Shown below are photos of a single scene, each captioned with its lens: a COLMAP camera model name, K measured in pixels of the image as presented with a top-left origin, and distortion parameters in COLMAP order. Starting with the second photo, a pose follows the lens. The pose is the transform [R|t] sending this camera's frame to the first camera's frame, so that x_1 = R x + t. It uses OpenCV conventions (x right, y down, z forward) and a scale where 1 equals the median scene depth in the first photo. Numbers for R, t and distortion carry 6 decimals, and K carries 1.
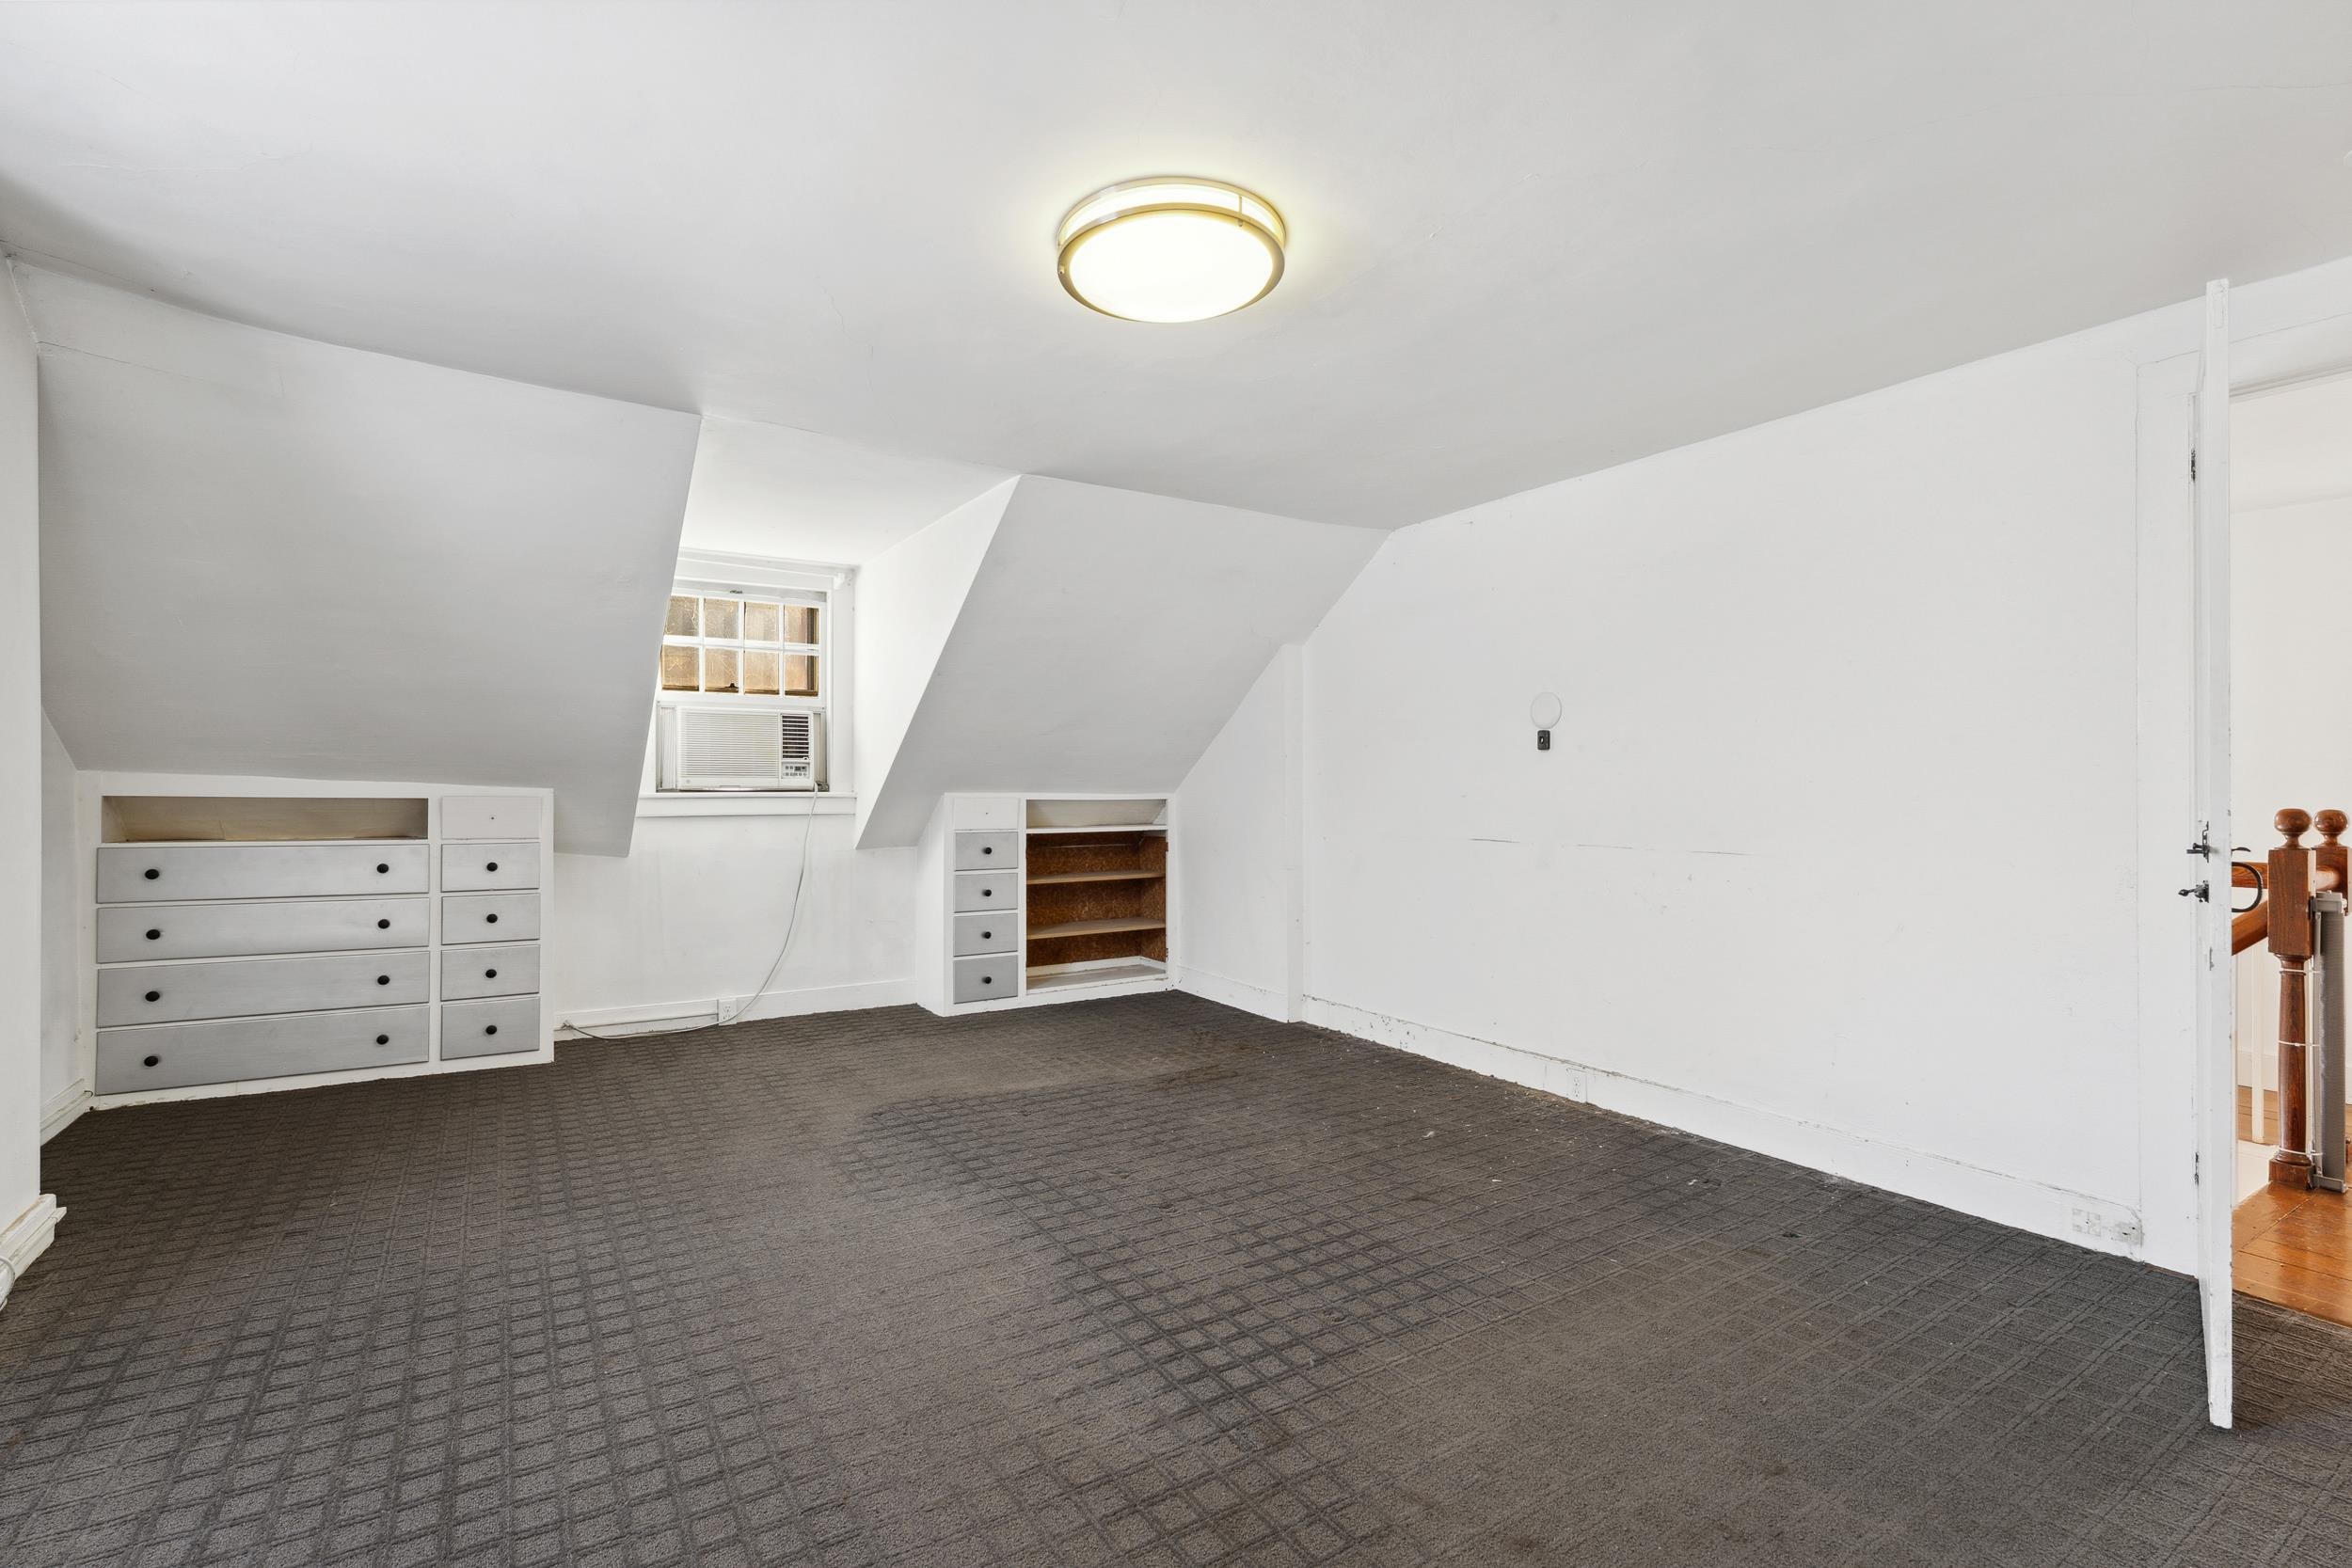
lens RADIAL K [[1069.0, 0, 1161.7], [0, 1069.0, 784.0], [0, 0, 1]] dist [0.000215, -0.000577]
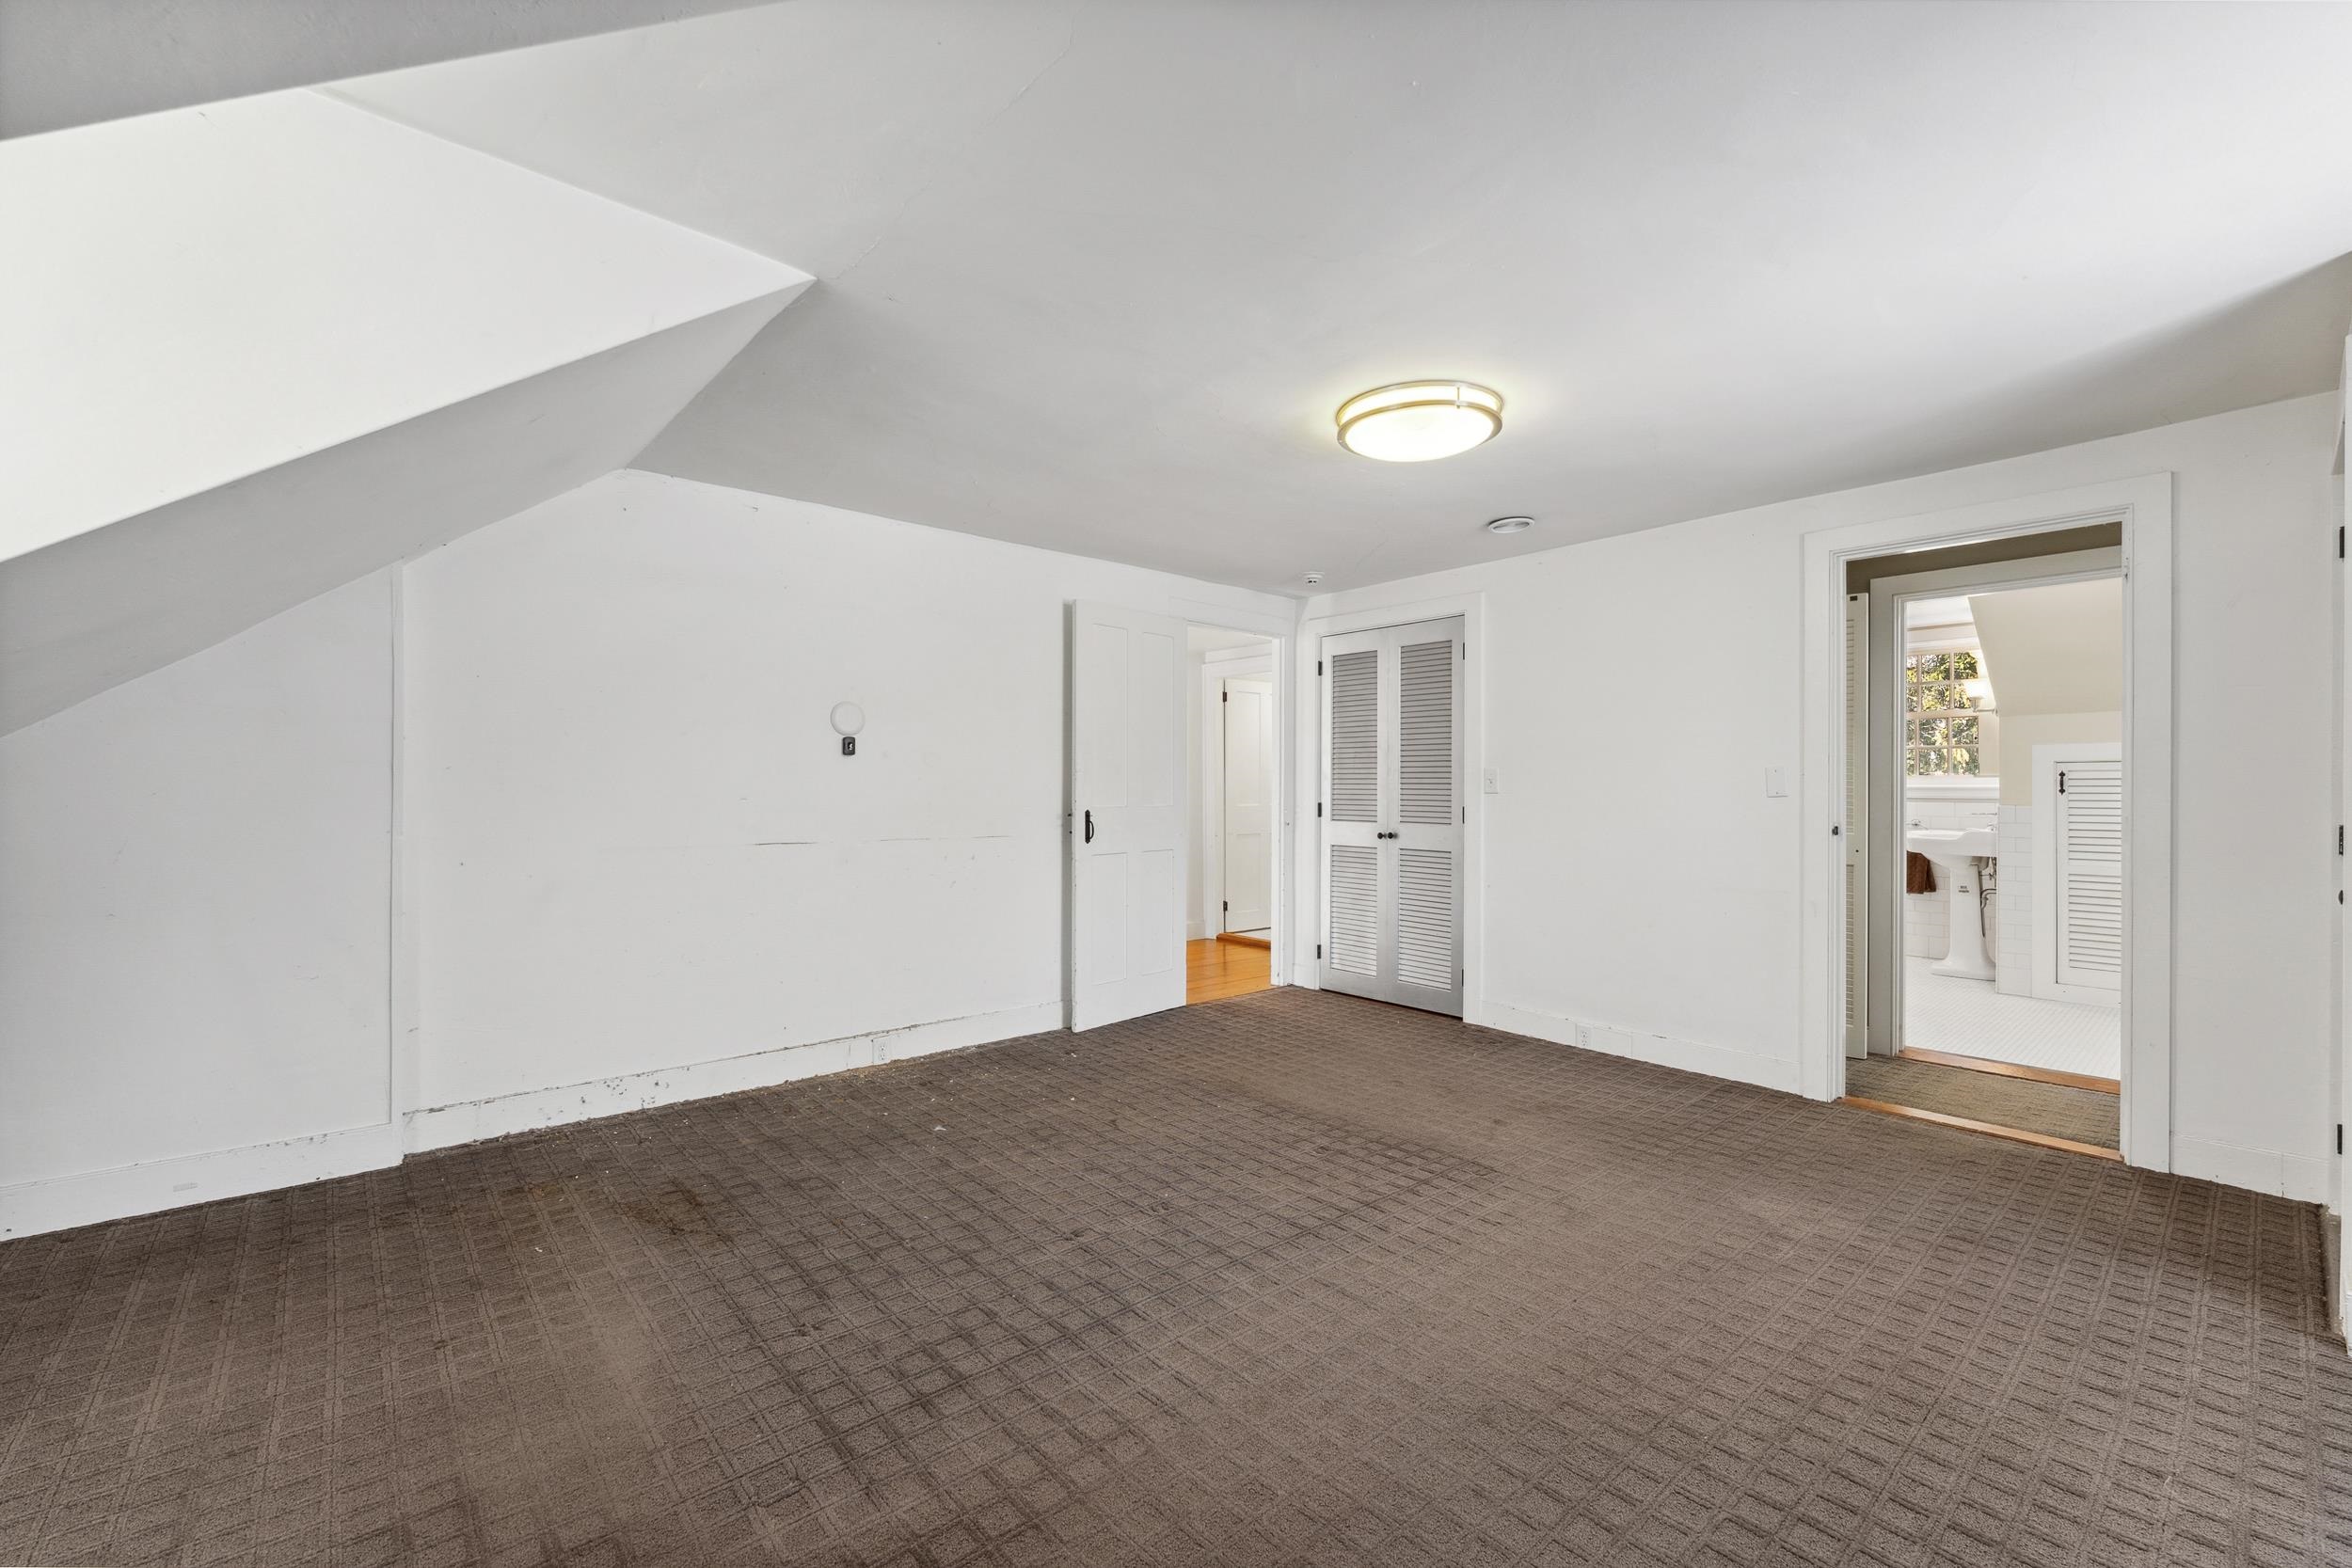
lens RADIAL K [[962.4, 0, 1176.0], [0, 962.4, 784.0], [0, 0, 1]] dist [-0.000380, -0.000040]
pose [[-0.161127, 0.002279, 0.986931, -0.703660], [-0.011926, 0.999920, -0.004256, -0.002453], [-0.986862, -0.012456, -0.161087, 0.888001]]
